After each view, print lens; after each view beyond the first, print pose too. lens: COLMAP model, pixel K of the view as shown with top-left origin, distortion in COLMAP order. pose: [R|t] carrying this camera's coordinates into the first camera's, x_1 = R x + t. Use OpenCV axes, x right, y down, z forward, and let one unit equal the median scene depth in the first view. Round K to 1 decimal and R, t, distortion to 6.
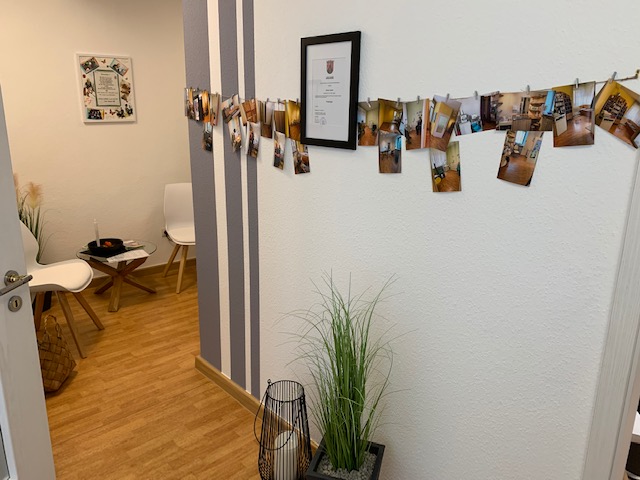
lens RADIAL K [[484.9, 0, 317.1], [0, 484.9, 239.0], [0, 0, 1]] dist [0.054631, -0.066718]
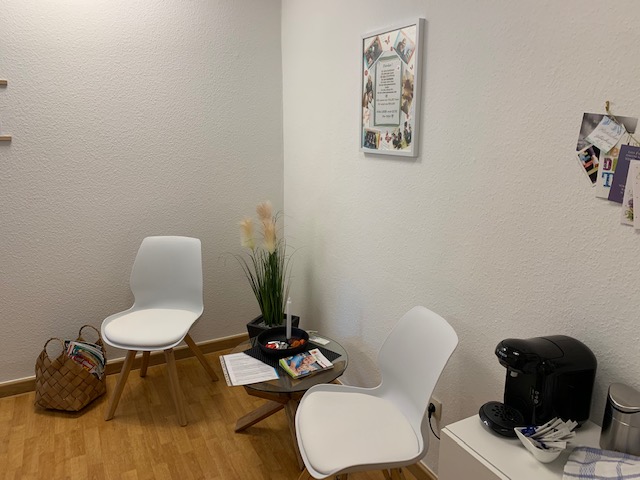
lens RADIAL K [[484.9, 0, 320.6], [0, 484.9, 239.3], [0, 0, 1]] dist [0.054631, -0.066718]
pose [[-0.250404, 0.222381, -0.942255, 0.134774], [-0.272295, 0.917797, 0.288971, -0.339002], [0.929060, 0.328931, -0.169267, 1.238766]]
